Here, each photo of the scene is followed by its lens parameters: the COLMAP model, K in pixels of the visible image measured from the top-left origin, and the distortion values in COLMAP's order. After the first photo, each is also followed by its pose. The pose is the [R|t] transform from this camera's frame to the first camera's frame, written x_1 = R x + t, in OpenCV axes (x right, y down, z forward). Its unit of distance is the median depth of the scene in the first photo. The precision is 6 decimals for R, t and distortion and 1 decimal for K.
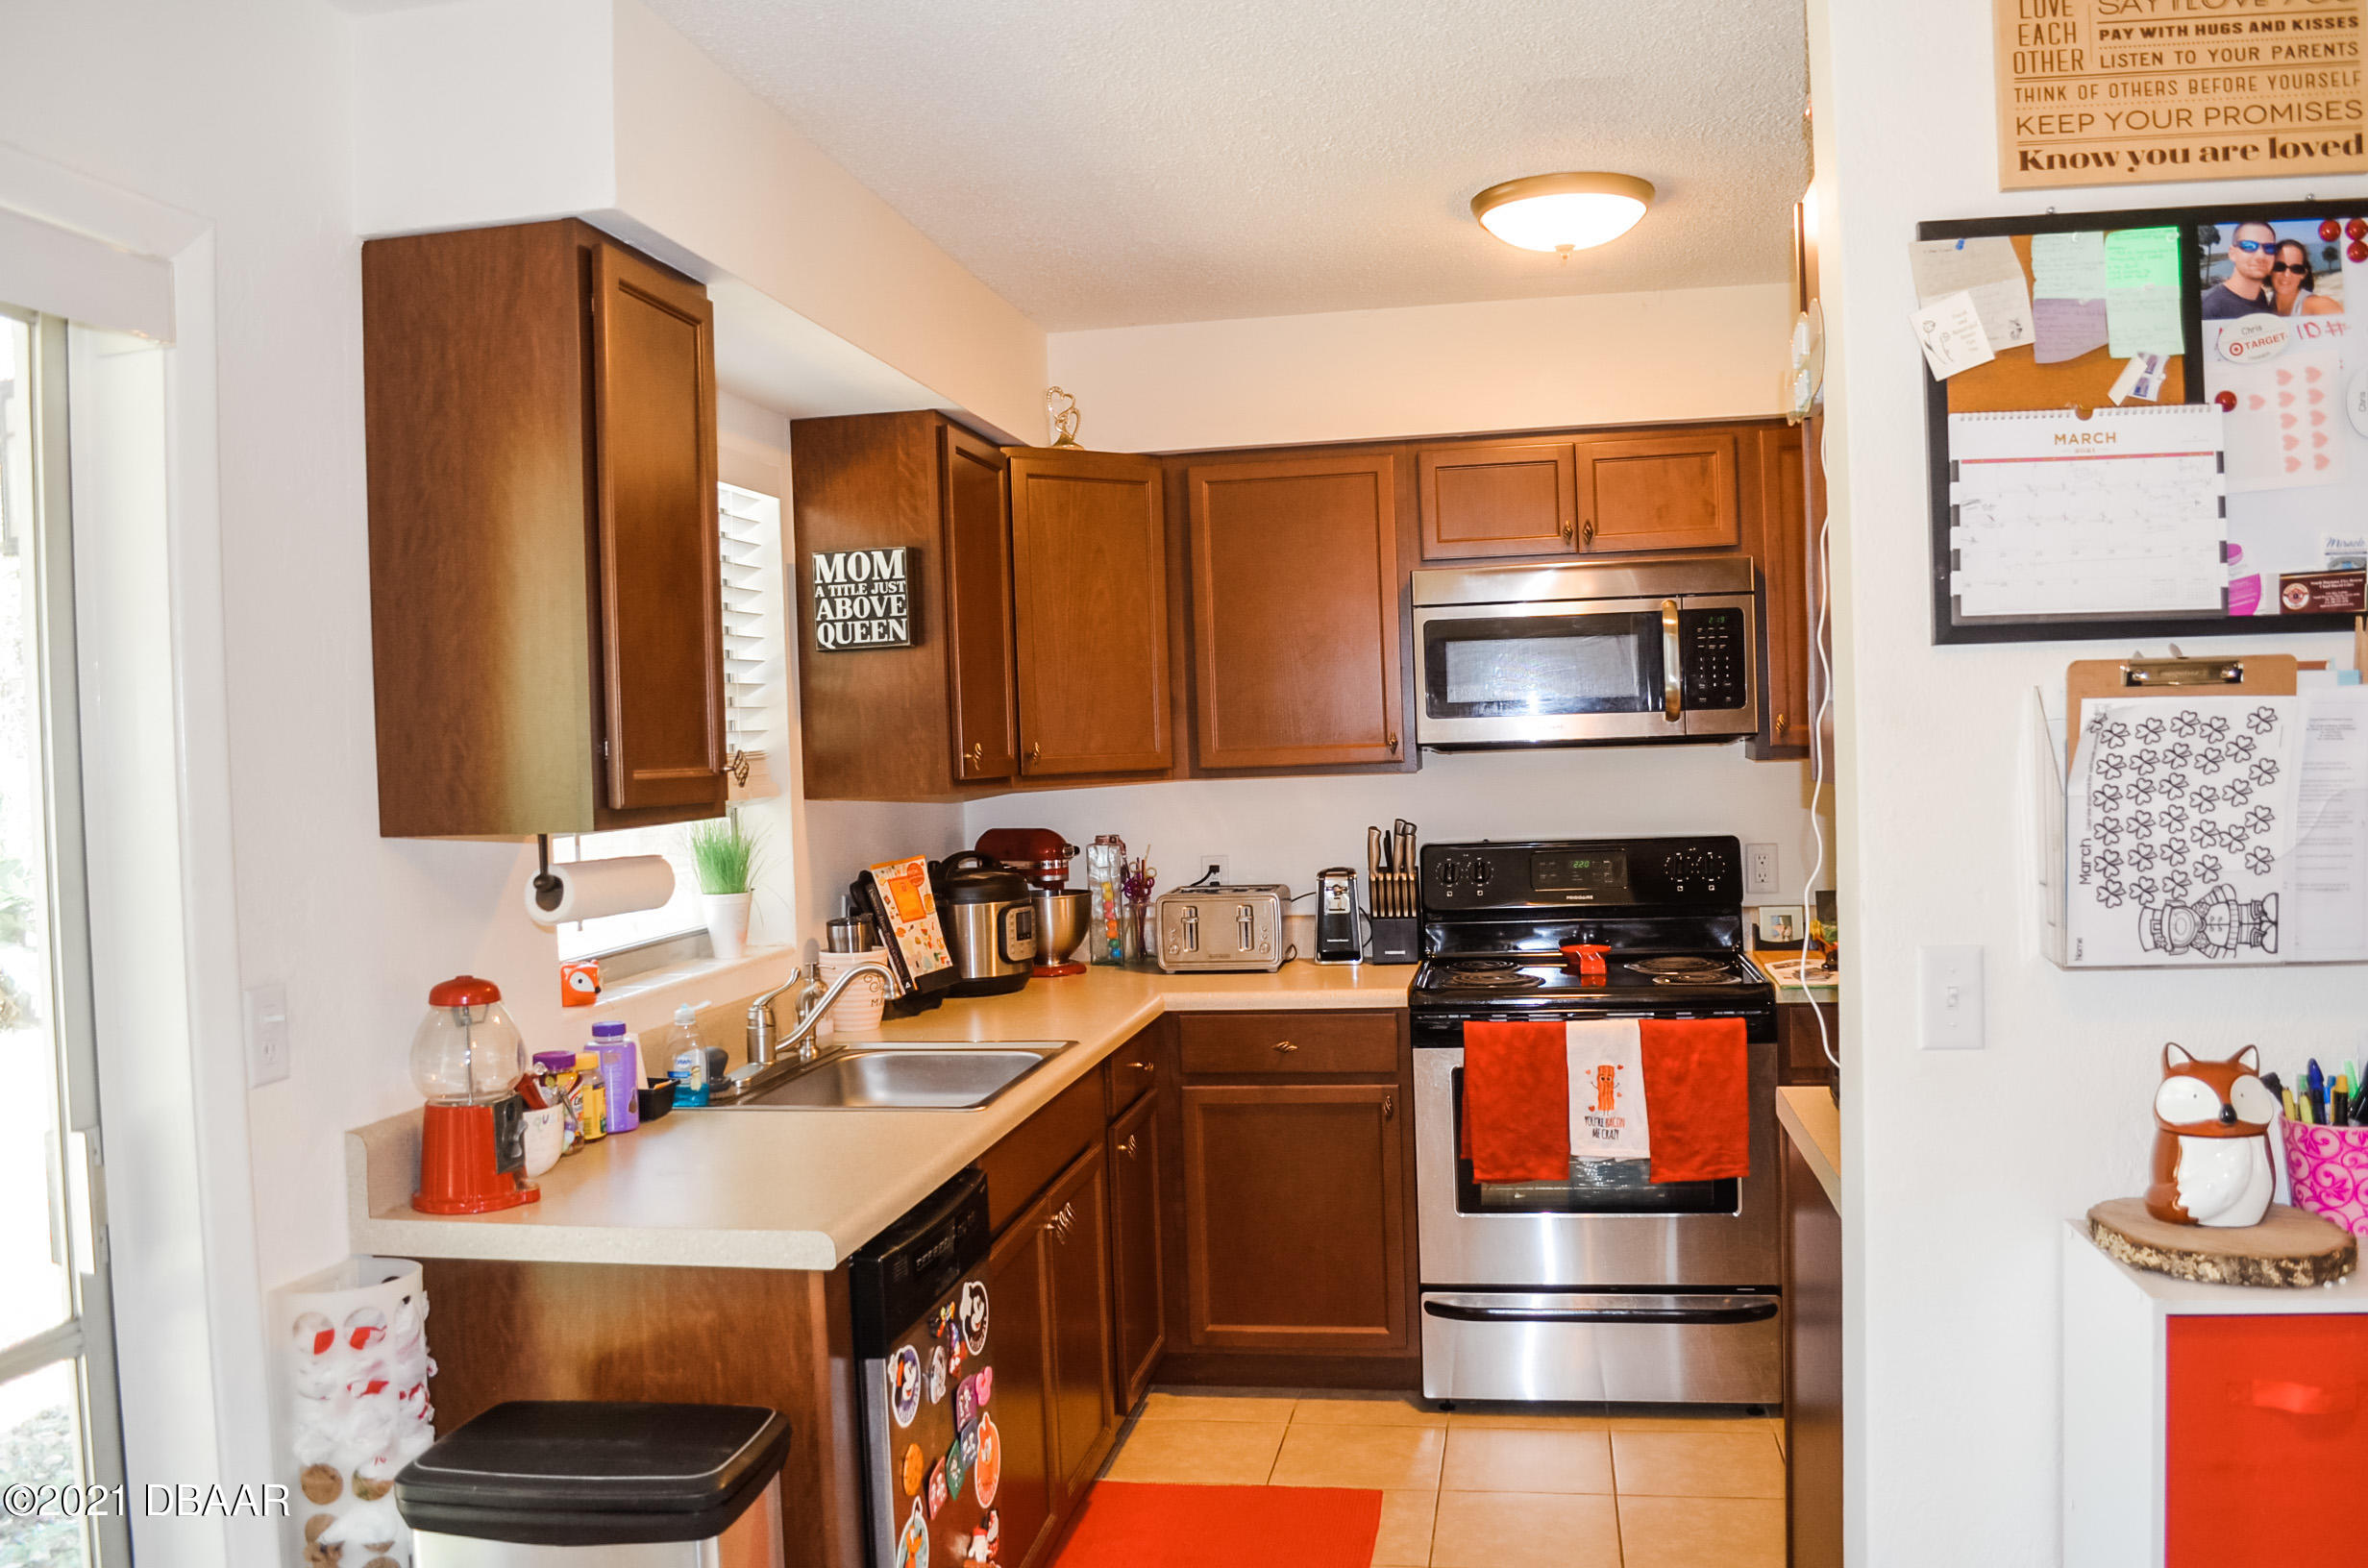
lens RADIAL K [[1858.7, 0, 1184.0], [0, 1858.7, 784.0], [0, 0, 1]] dist [-0.080684, 0.008947]
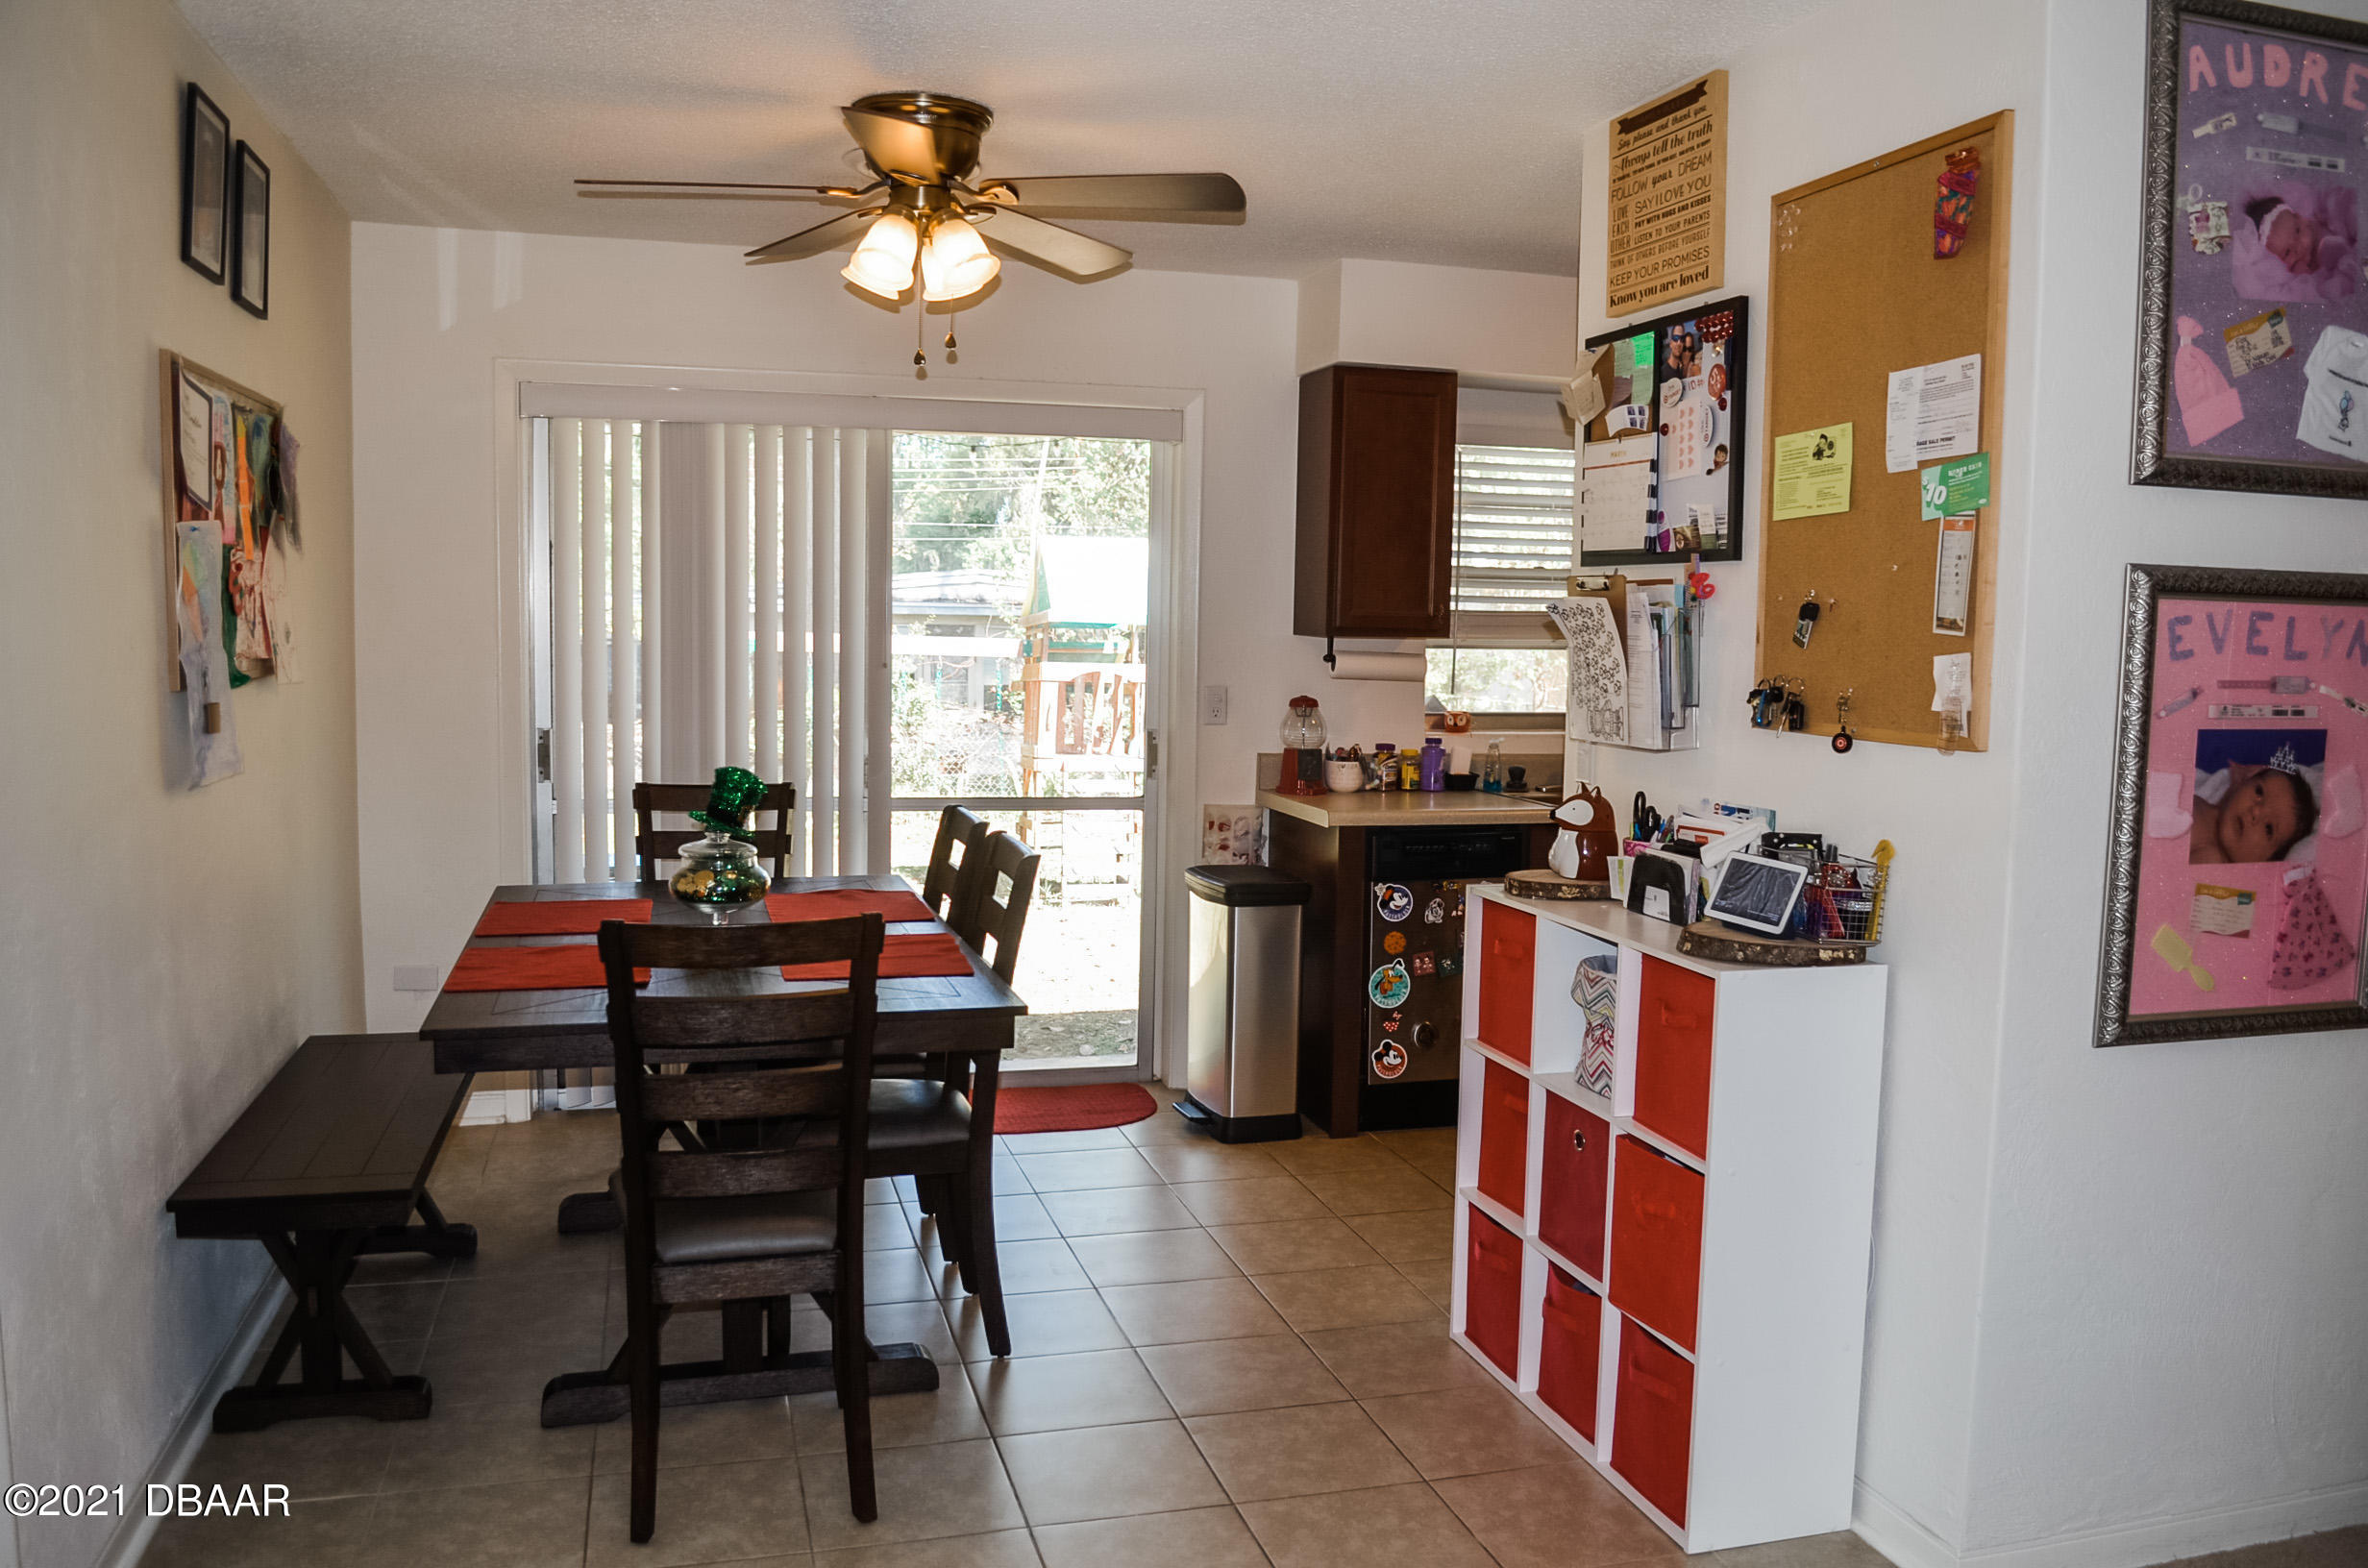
lens RADIAL K [[1858.7, 0, 1184.0], [0, 1858.7, 784.0], [0, 0, 1]] dist [-0.080684, 0.008947]
pose [[0.427193, 0.120718, -0.896065, 2.039320], [-0.052433, 0.992687, 0.108738, -0.040675], [0.902639, 0.000531, 0.430399, -0.193239]]
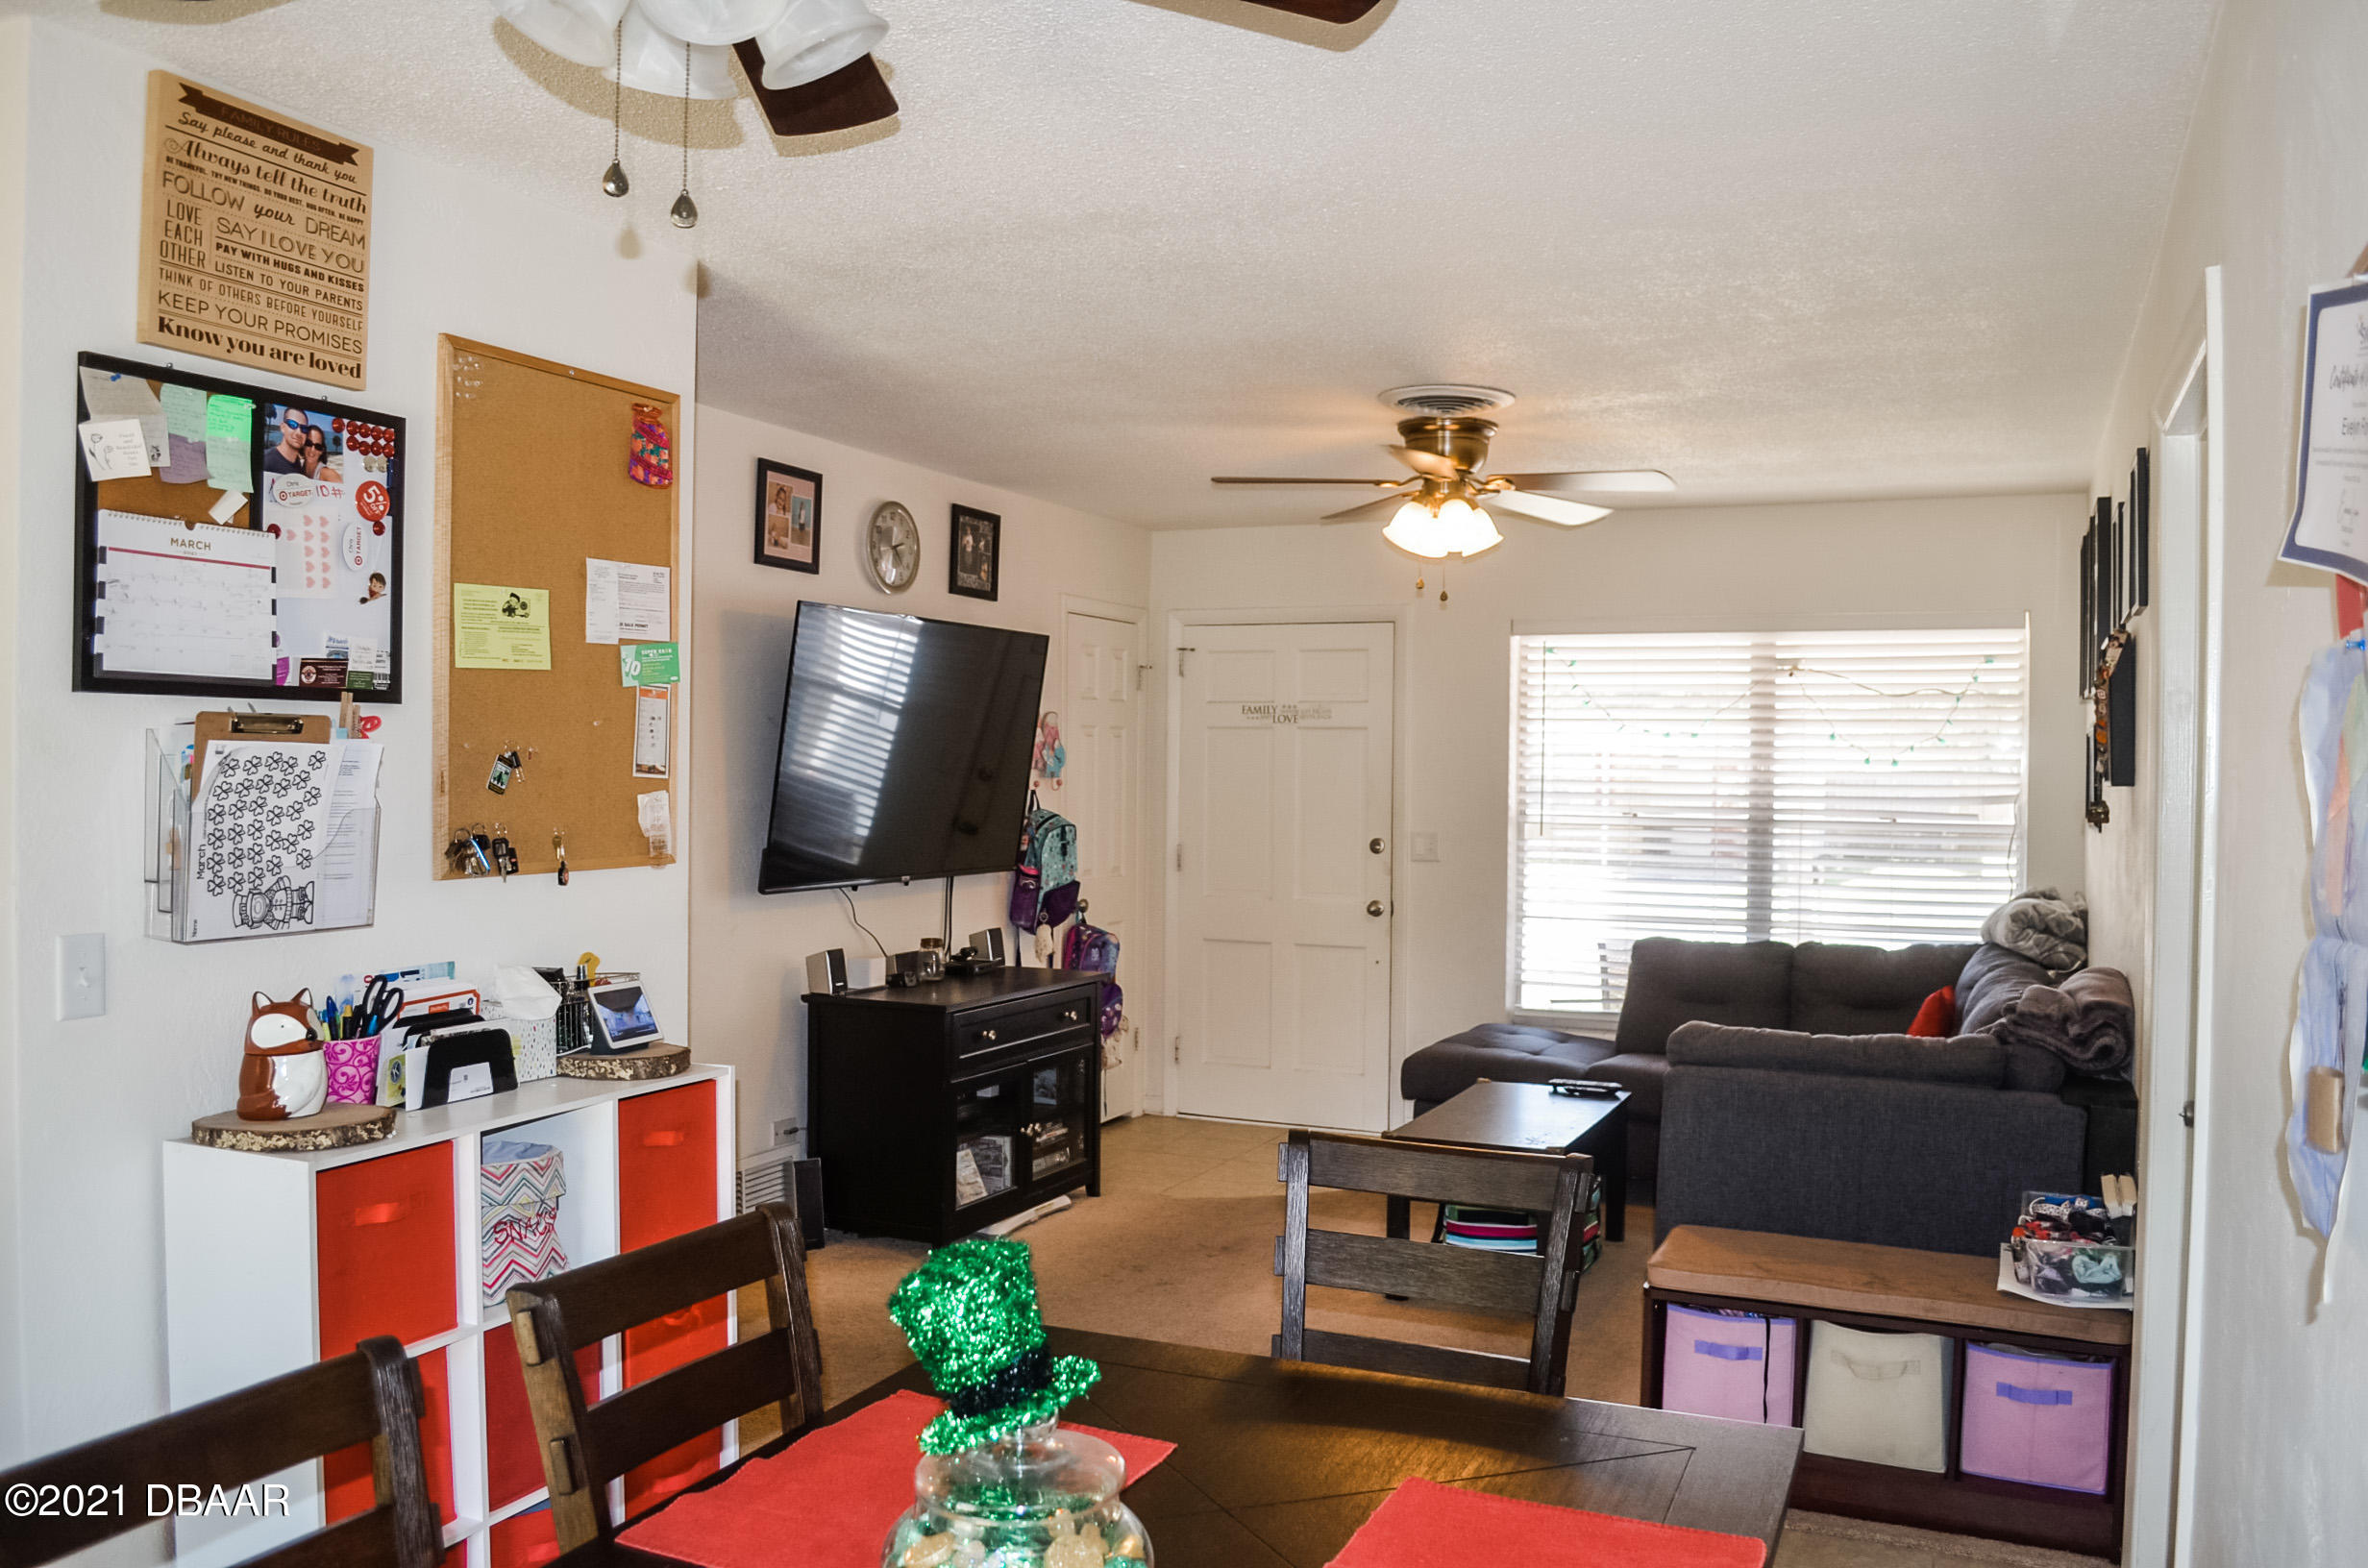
lens RADIAL K [[1858.7, 0, 1184.0], [0, 1858.7, 784.0], [0, 0, 1]] dist [-0.080684, 0.008947]
pose [[0.247045, 0.022728, 0.968737, -0.612798], [0.006628, 0.999662, -0.025143, 0.023503], [-0.968981, 0.012632, 0.246811, -0.027533]]
